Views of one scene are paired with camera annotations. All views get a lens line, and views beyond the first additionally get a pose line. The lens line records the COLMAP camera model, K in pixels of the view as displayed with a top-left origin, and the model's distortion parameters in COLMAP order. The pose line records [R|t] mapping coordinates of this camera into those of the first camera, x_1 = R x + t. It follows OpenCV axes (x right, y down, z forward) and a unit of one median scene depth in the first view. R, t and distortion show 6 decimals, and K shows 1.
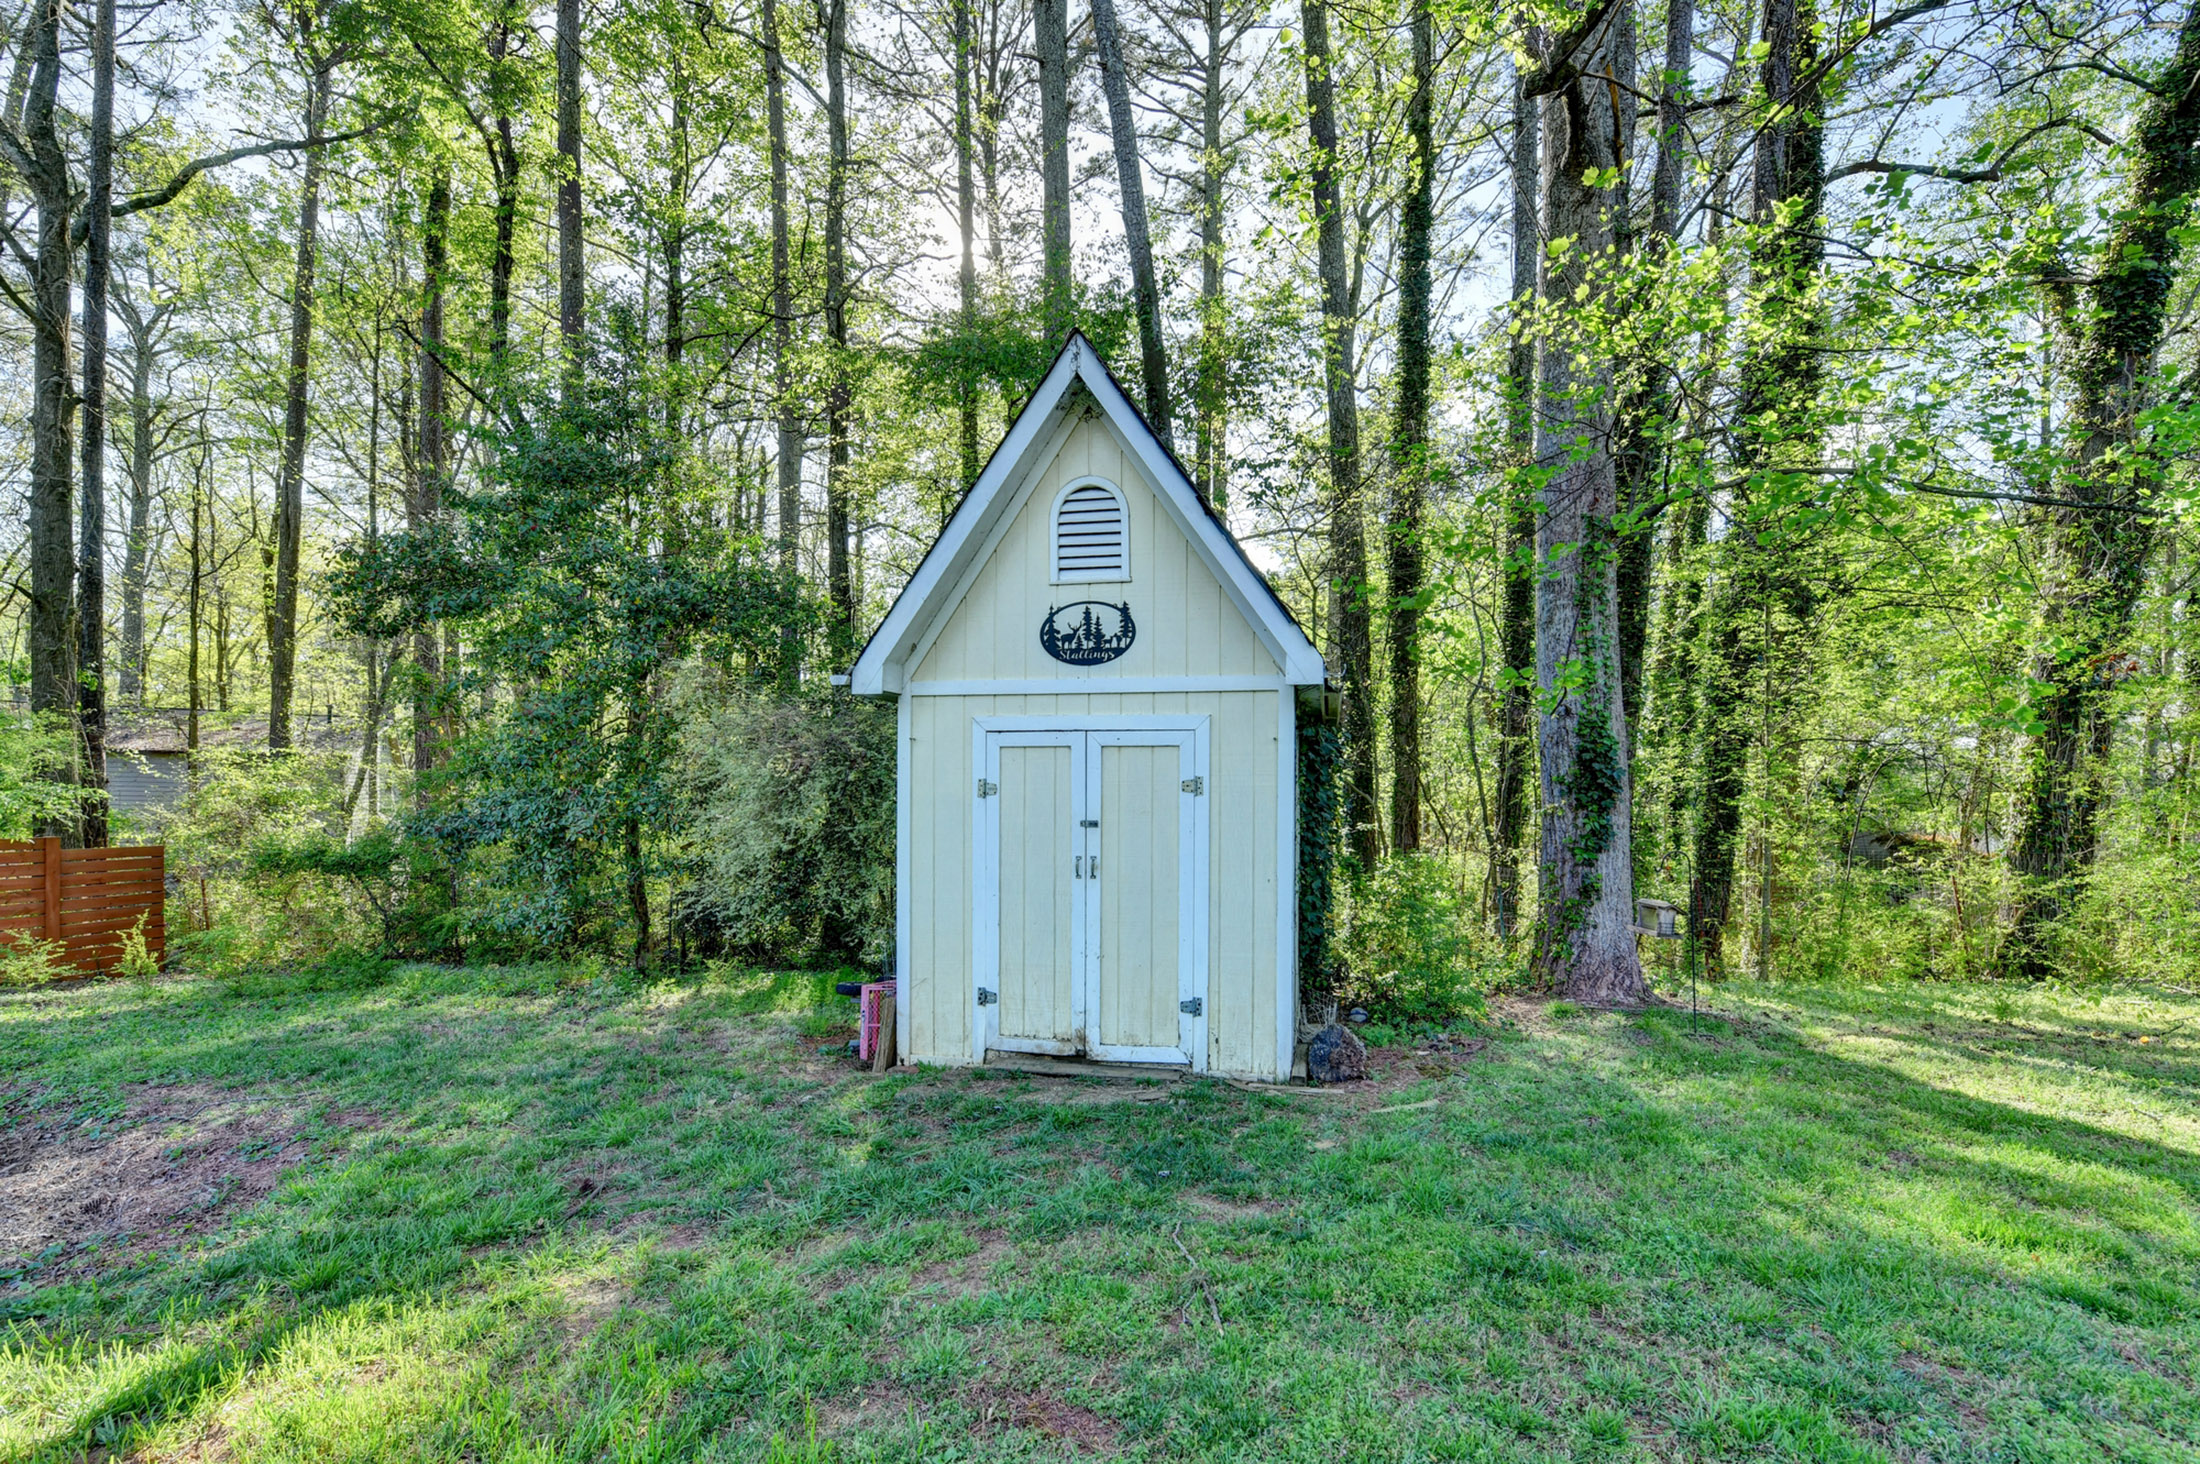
lens RADIAL K [[931.8, 0, 1110.8], [0, 931.8, 805.1], [0, 0, 1]] dist [-0.001738, -0.000243]
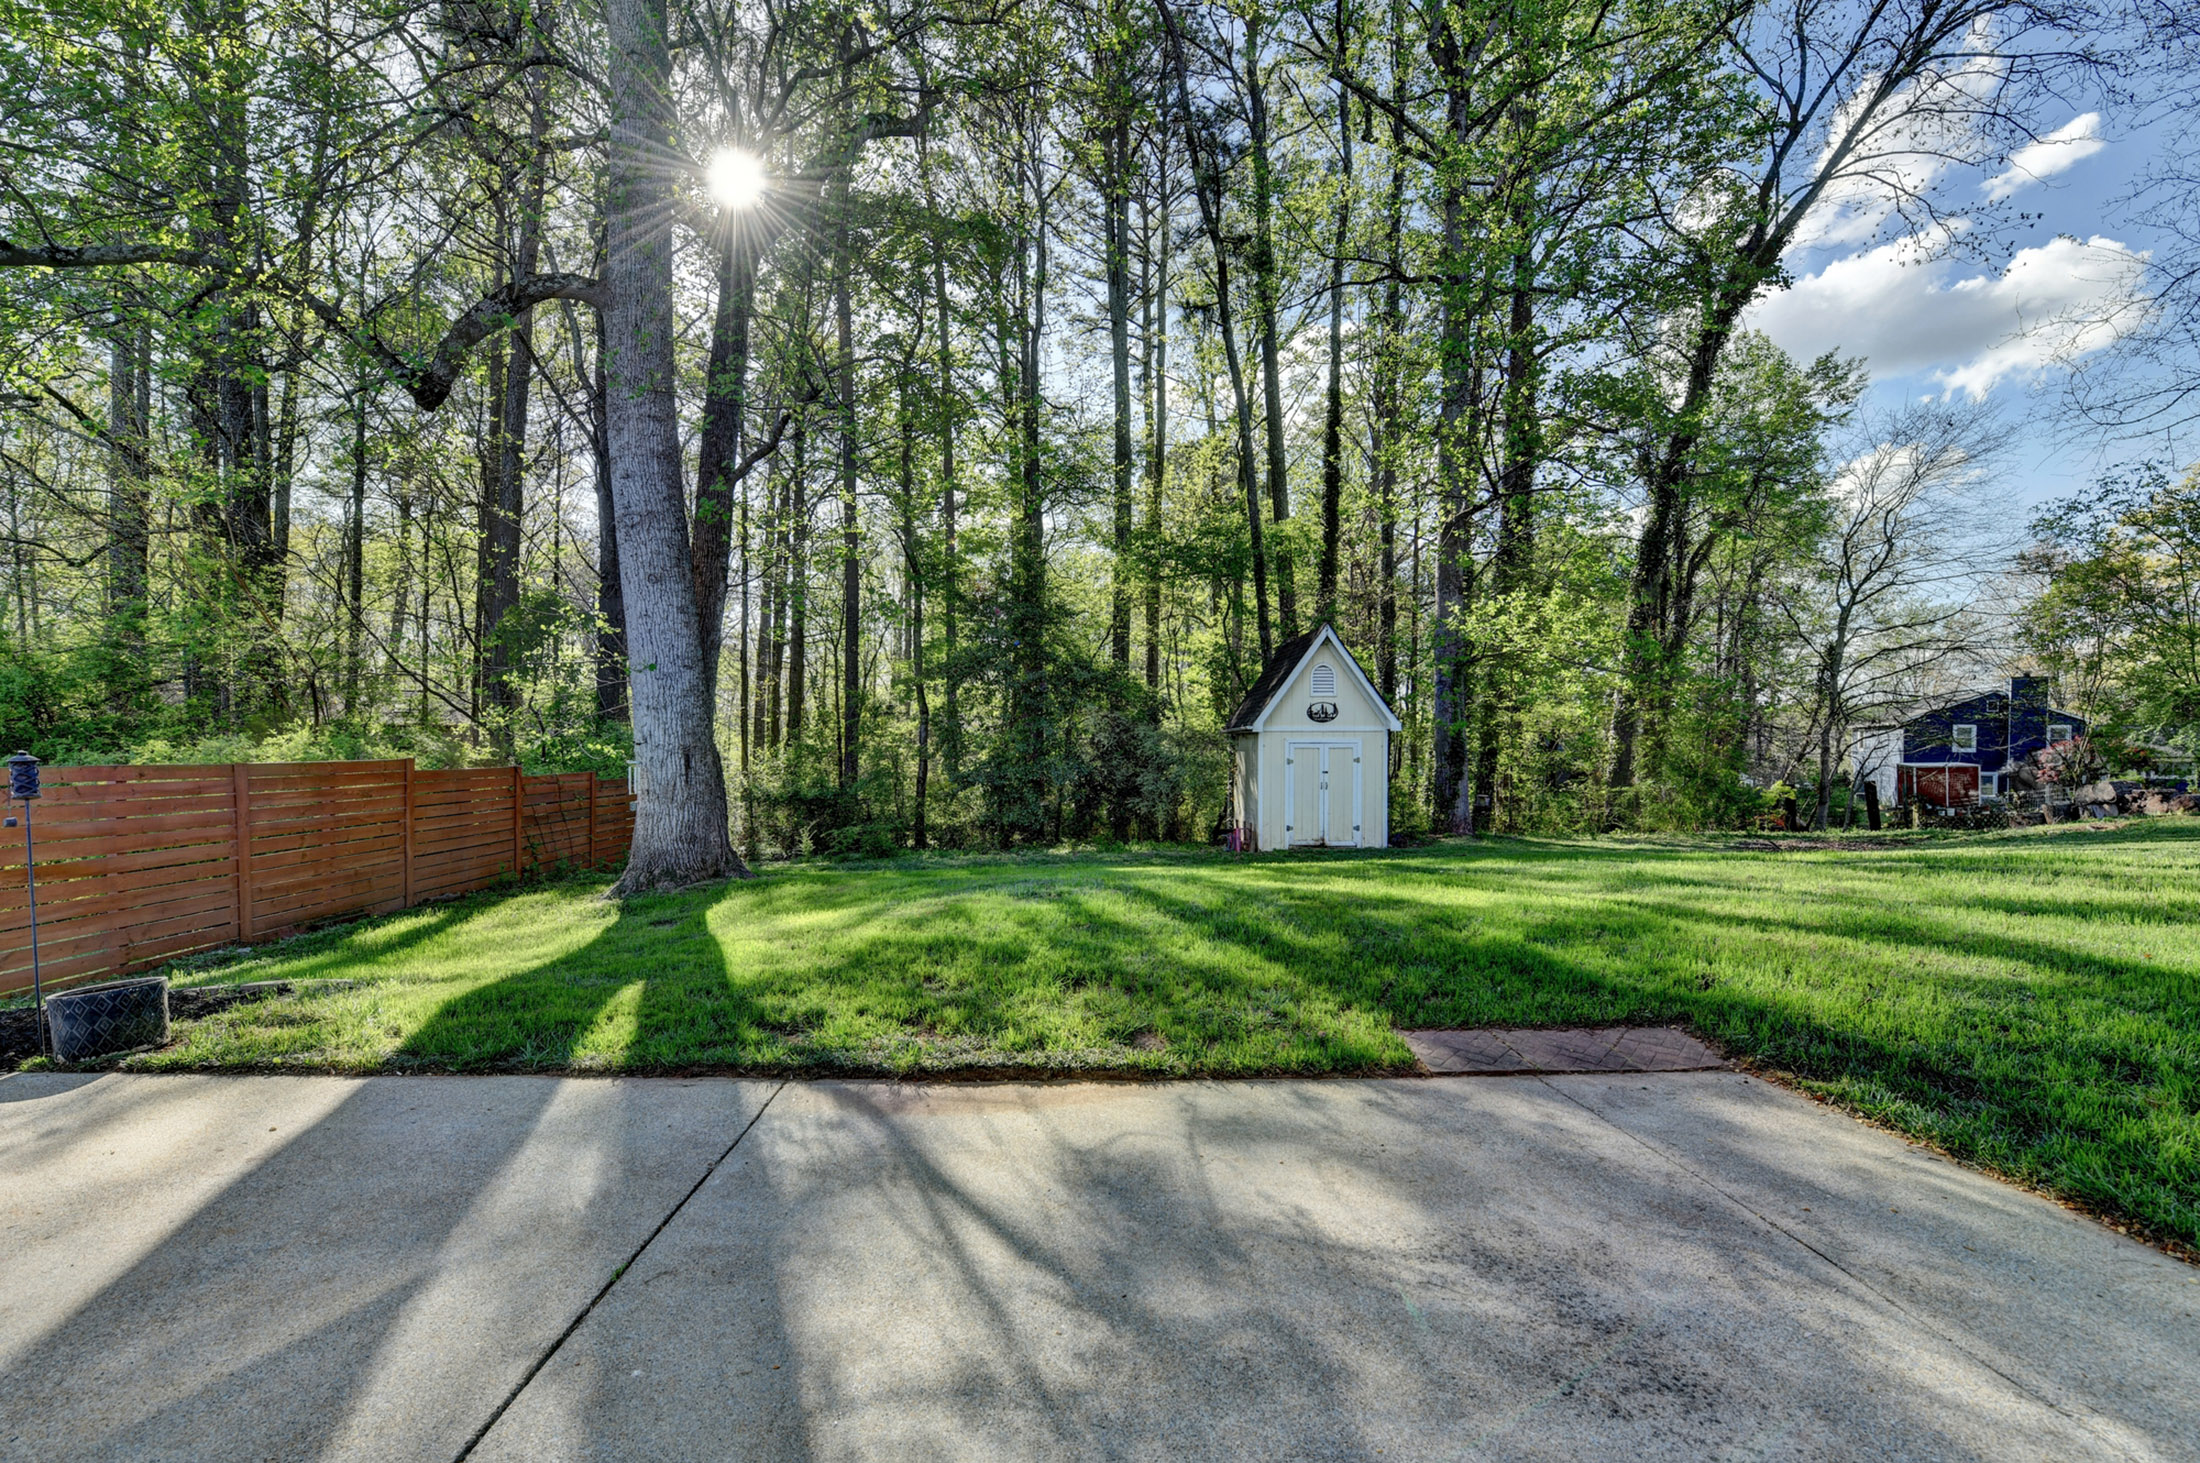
lens RADIAL K [[914.8, 0, 1095.6], [0, 914.8, 762.2], [0, 0, 1]] dist [-0.017959, -0.000713]
pose [[0.986636, -0.009890, 0.162642, -1.297682], [0.008576, 0.999925, 0.008777, -0.047975], [-0.162717, -0.007265, 0.986646, -1.948978]]
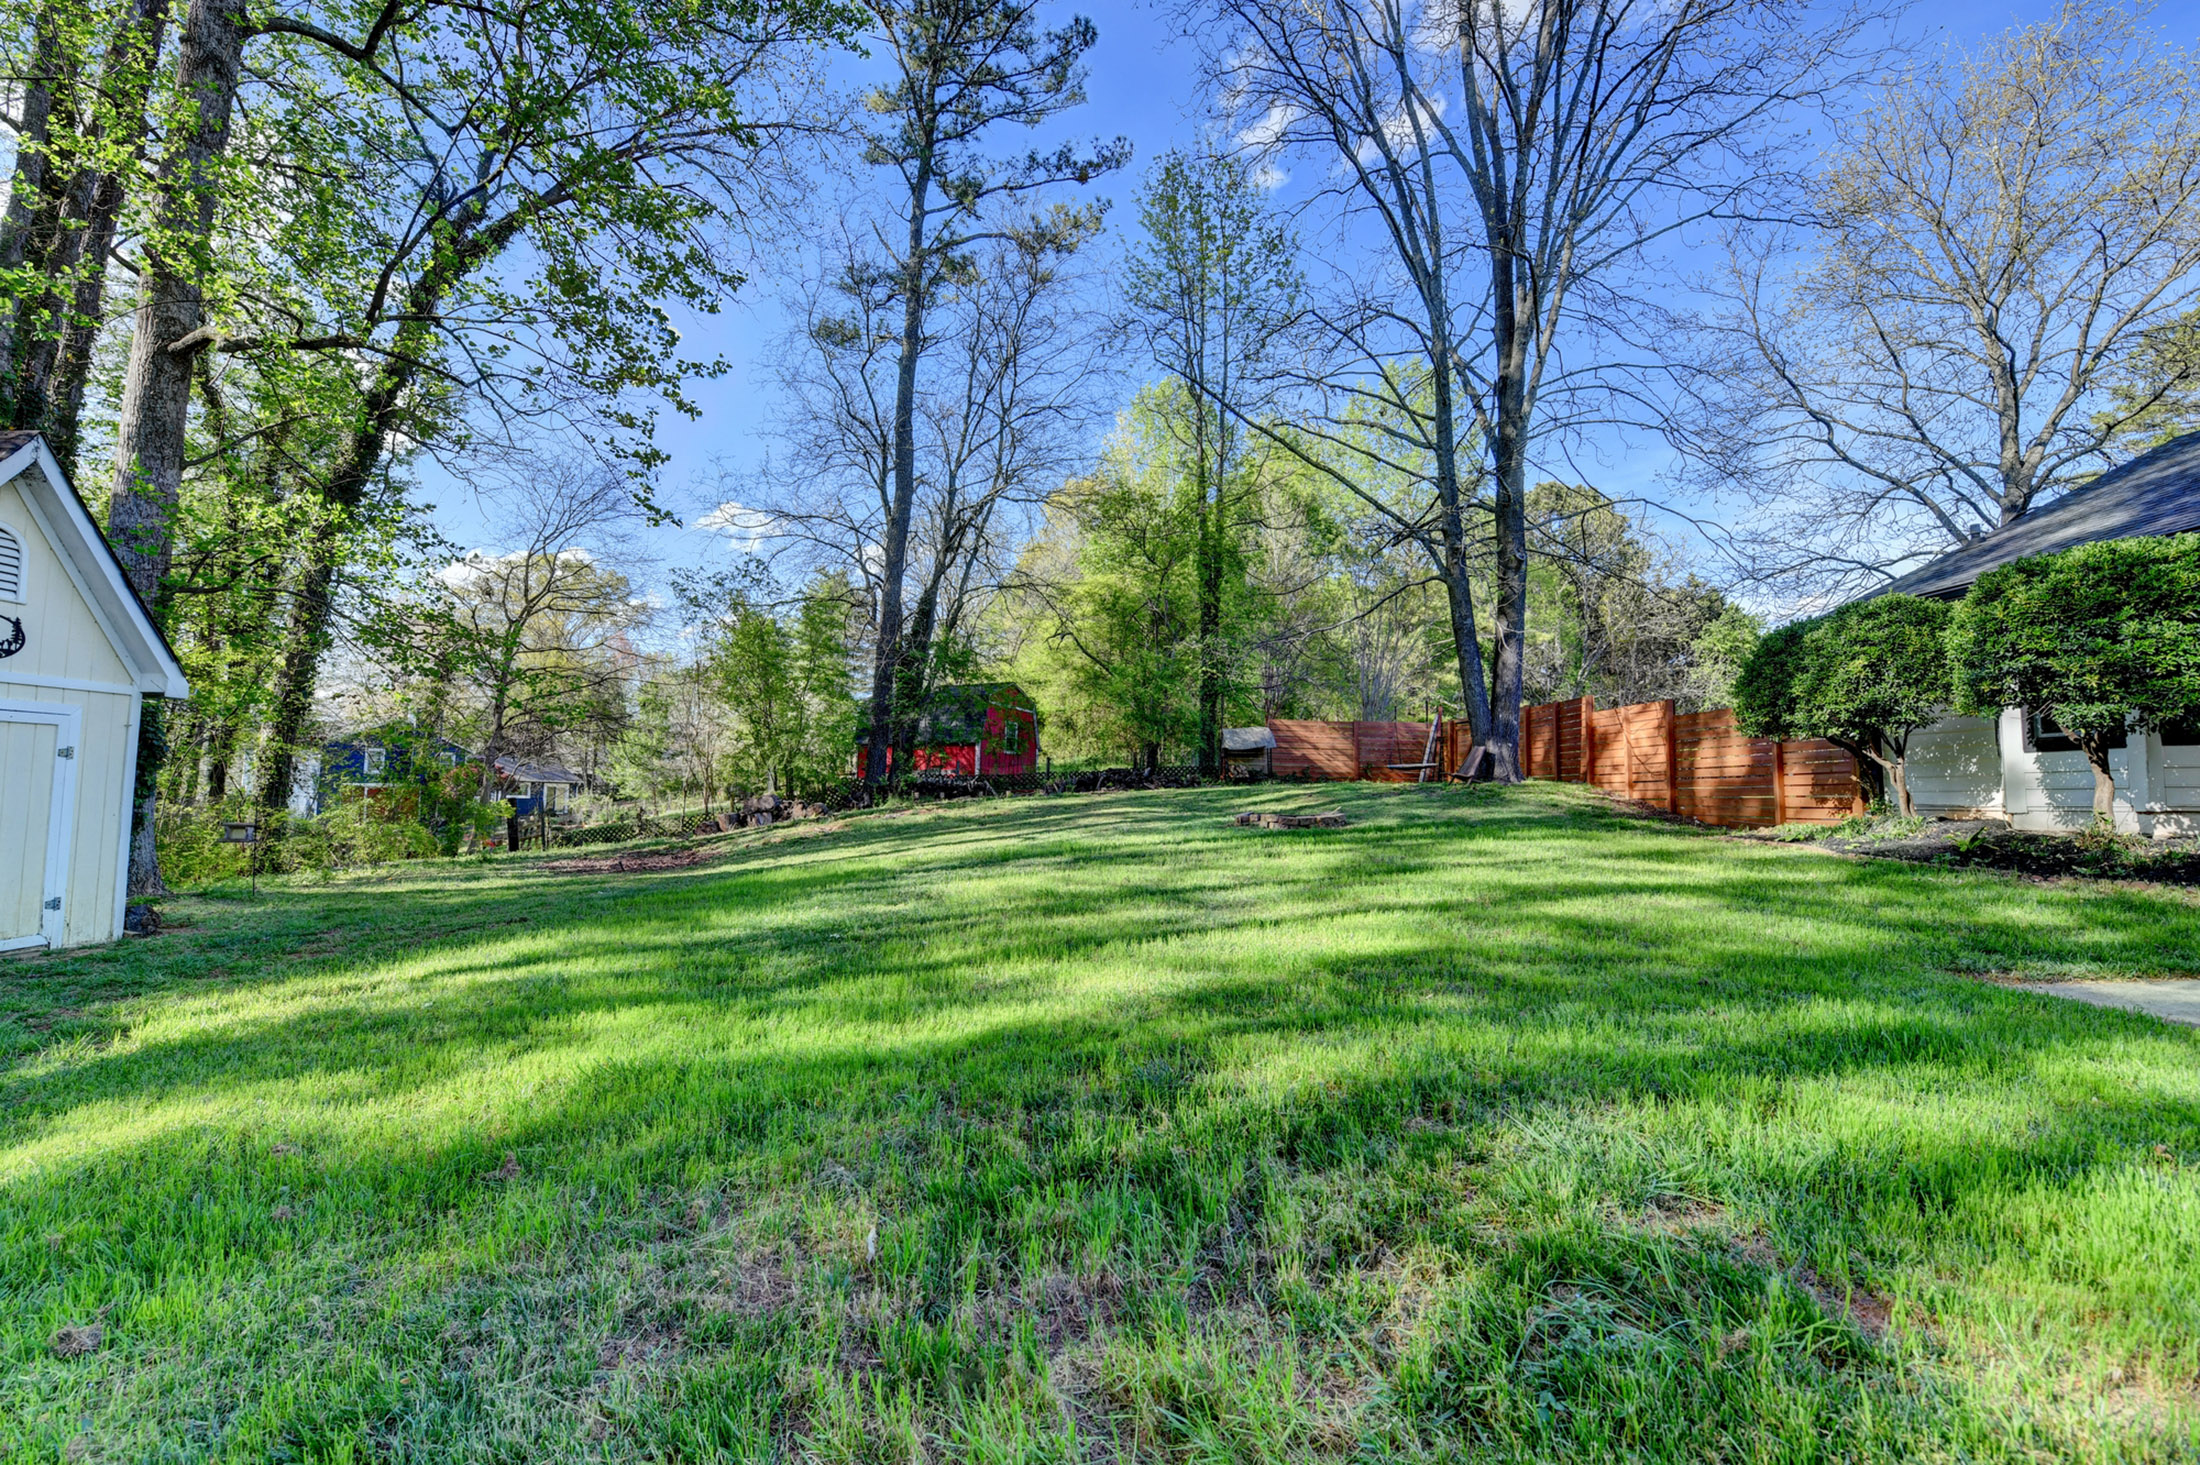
lens RADIAL K [[883.3, 0, 1078.4], [0, 883.3, 736.5], [0, 0, 1]] dist [-0.016262, -0.001930]
pose [[-0.156207, 0.050178, 0.986449, -1.468311], [-0.015020, 0.998473, -0.053168, 0.002184], [-0.987610, -0.023122, -0.155215, -0.360309]]
